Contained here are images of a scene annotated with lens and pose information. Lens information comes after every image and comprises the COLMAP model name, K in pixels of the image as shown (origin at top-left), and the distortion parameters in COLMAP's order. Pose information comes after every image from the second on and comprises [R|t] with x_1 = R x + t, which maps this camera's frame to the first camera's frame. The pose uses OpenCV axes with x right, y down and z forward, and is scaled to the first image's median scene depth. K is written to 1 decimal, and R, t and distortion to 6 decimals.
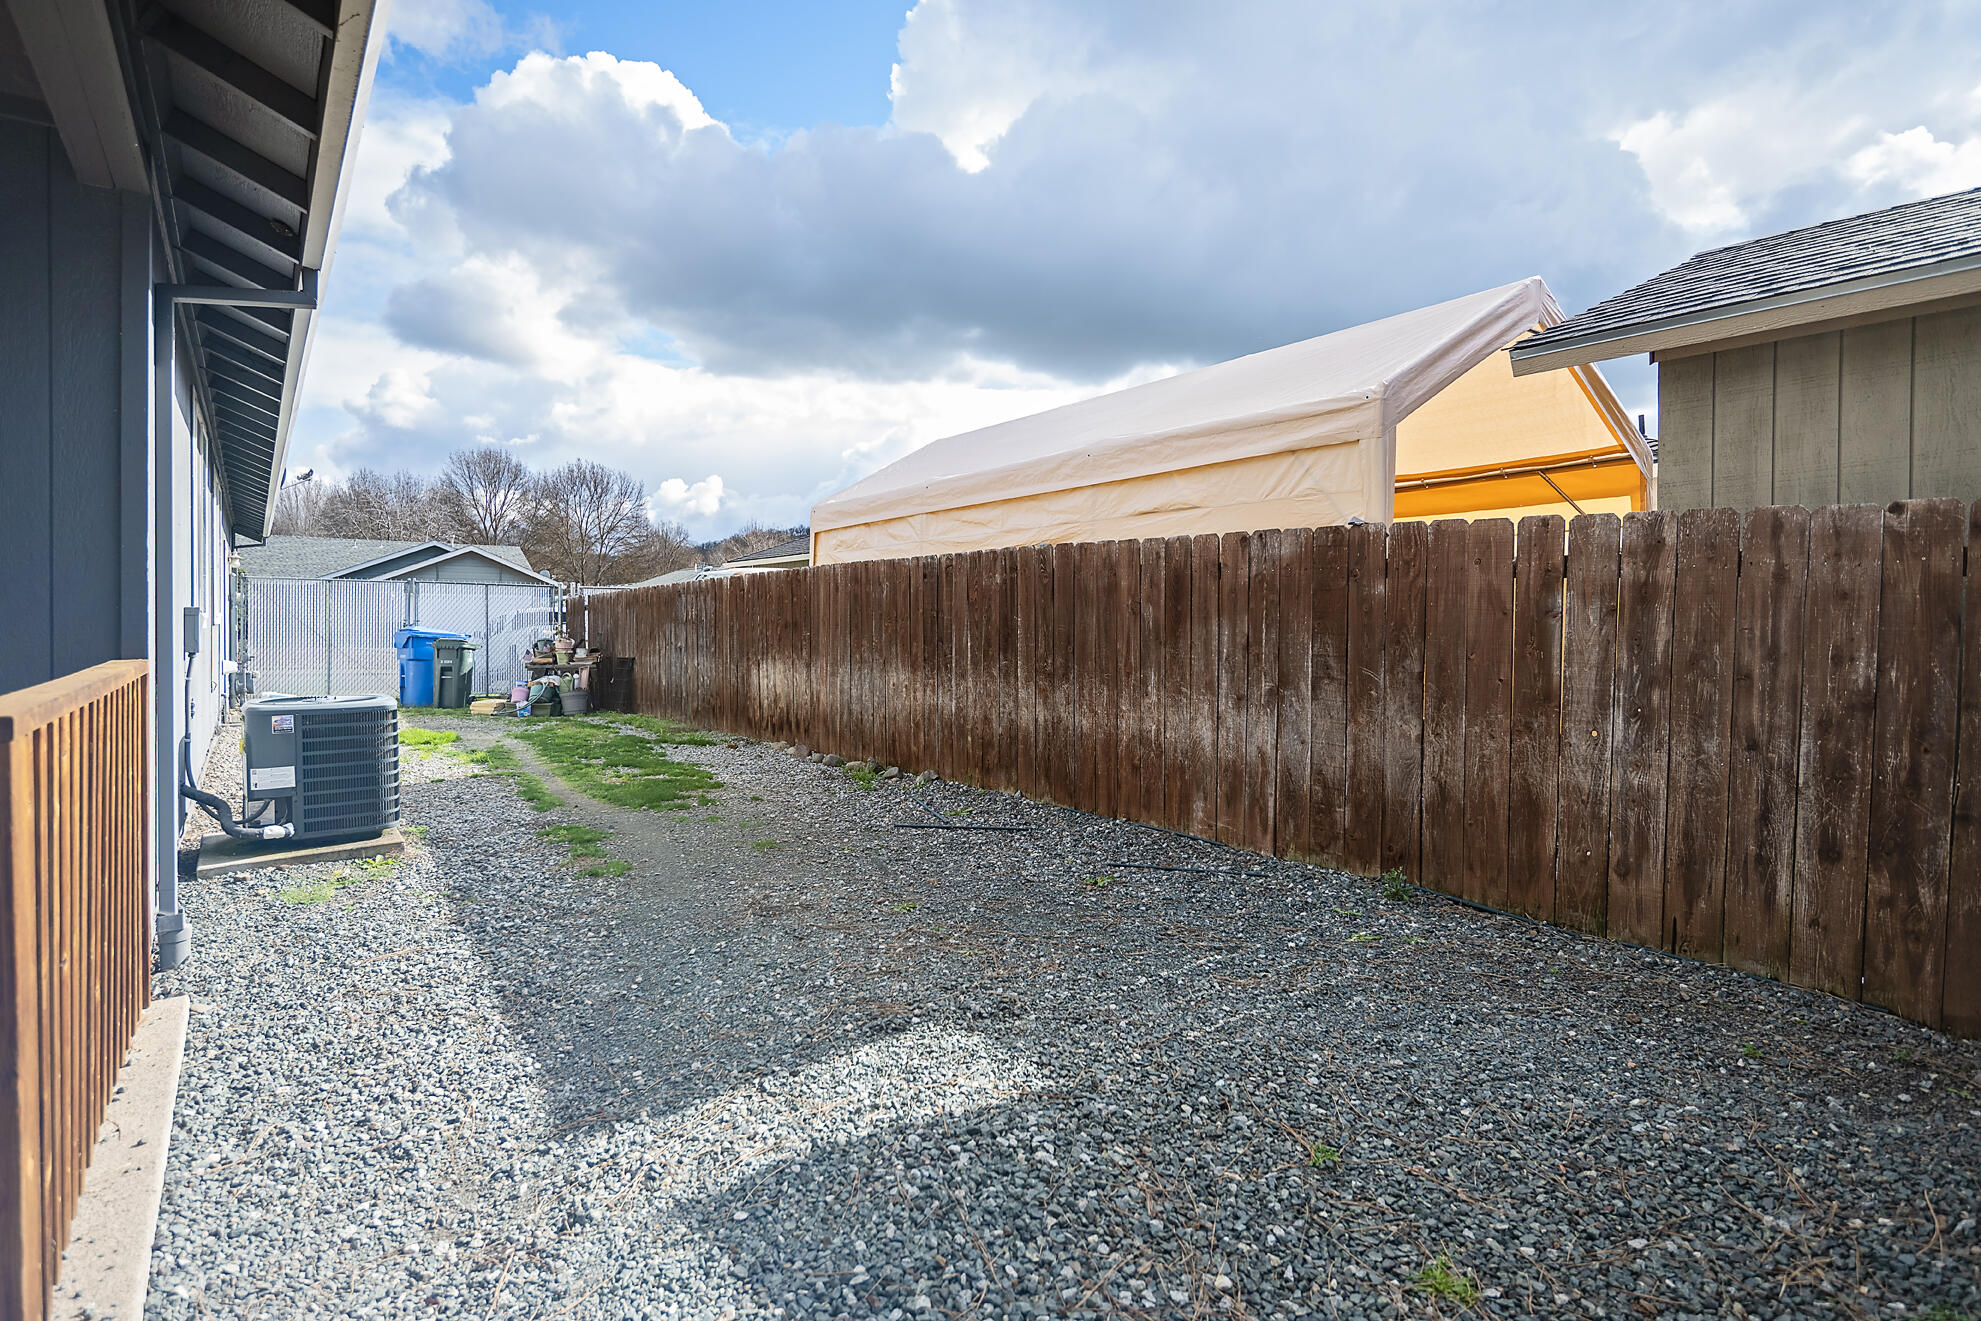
lens RADIAL K [[1014.1, 0, 981.2], [0, 1014.1, 623.2], [0, 0, 1]] dist [-0.004441, -0.000394]
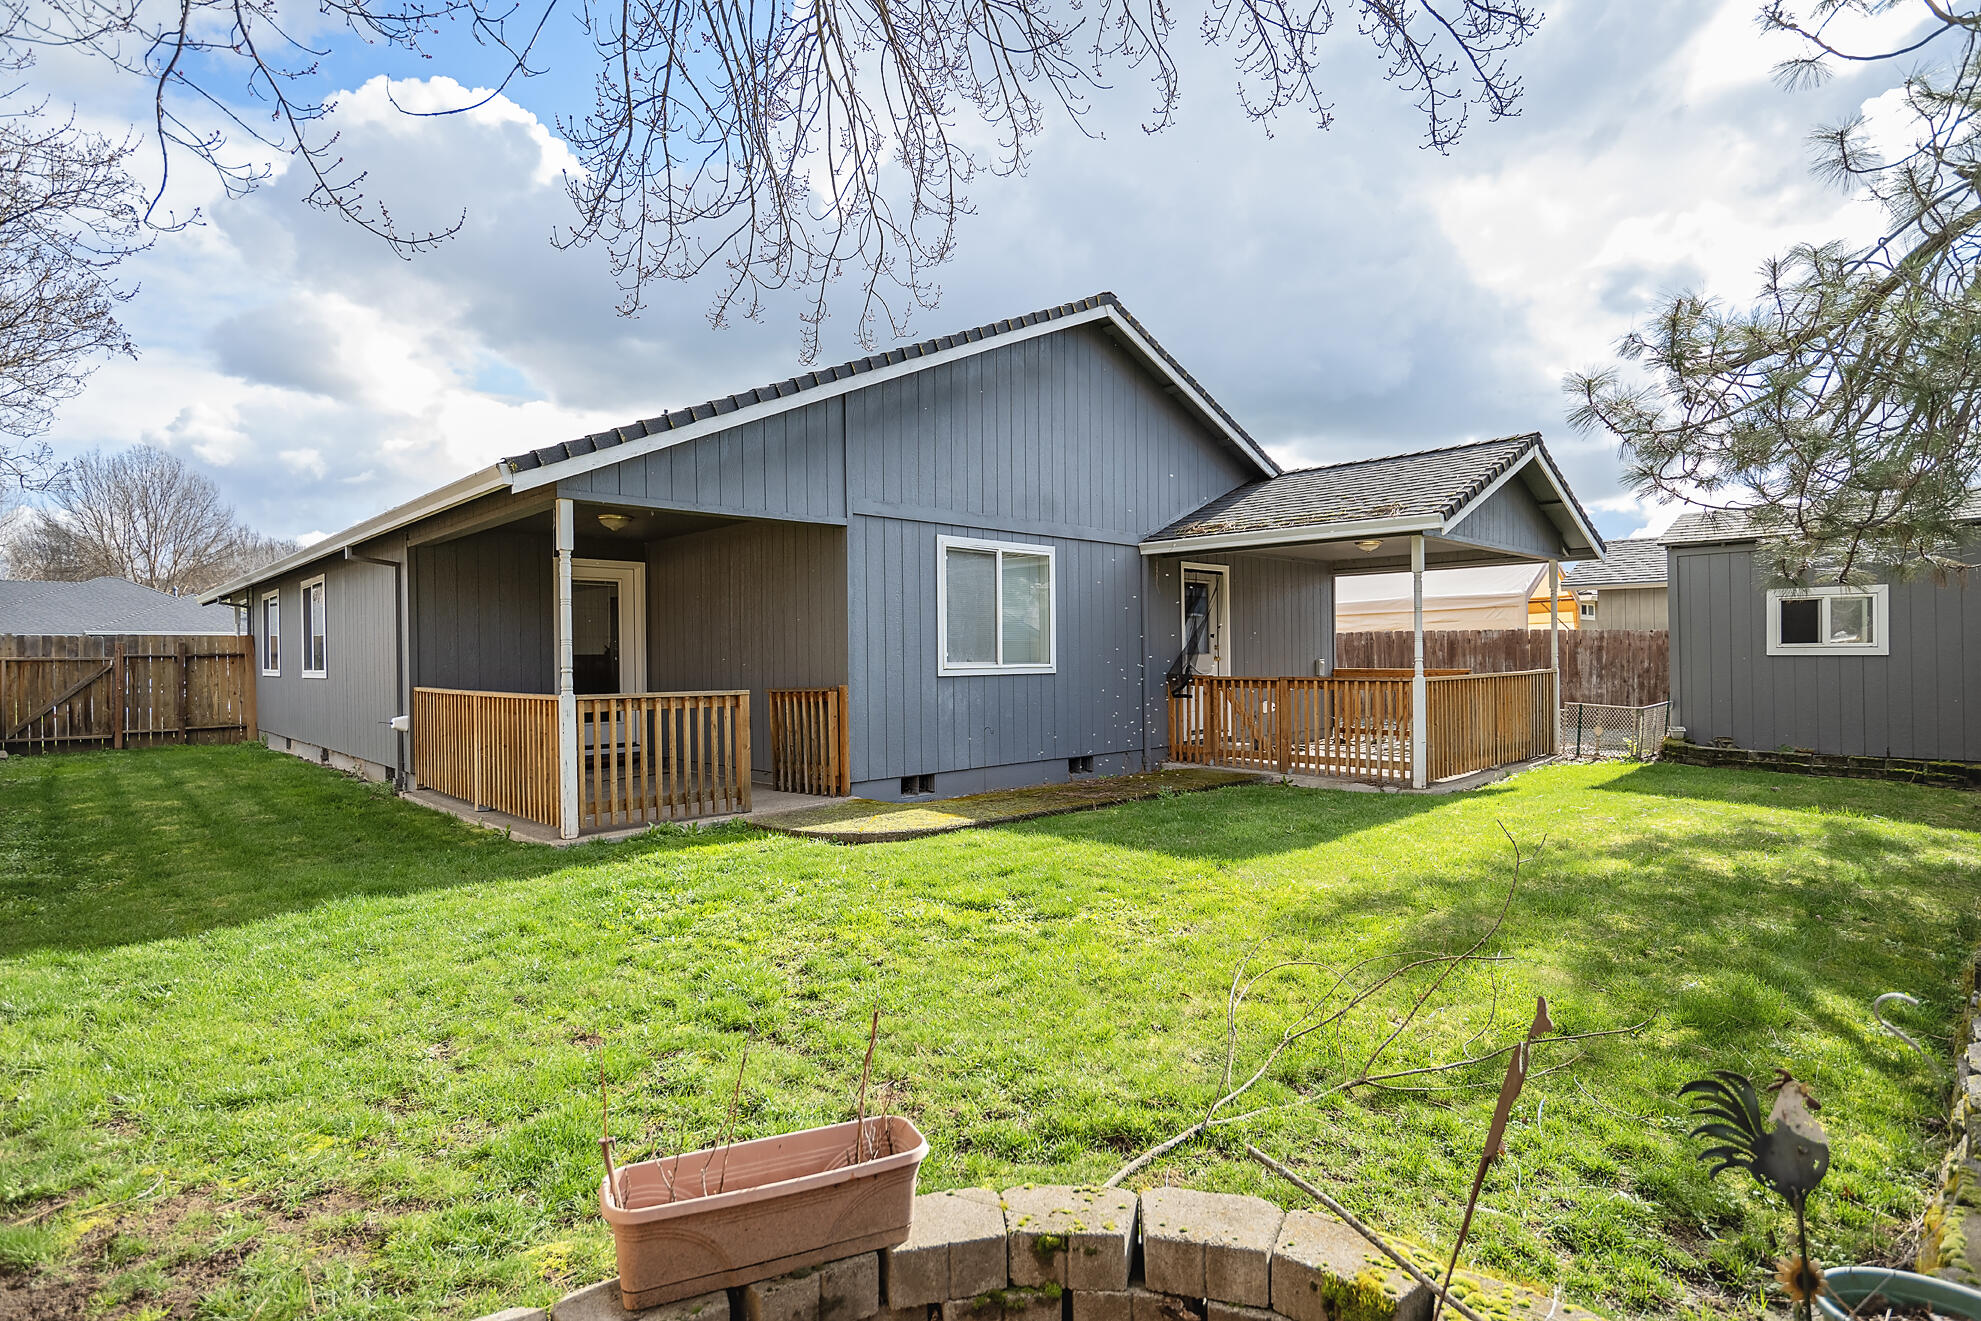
lens RADIAL K [[1014.1, 0, 1004.5], [0, 1014.1, 661.1], [0, 0, 1]] dist [-0.004441, -0.000394]
pose [[0.989326, -0.021385, 0.144144, -1.452592], [0.021828, 0.999761, -0.001497, -0.013846], [-0.144077, 0.004627, 0.989556, -1.701397]]
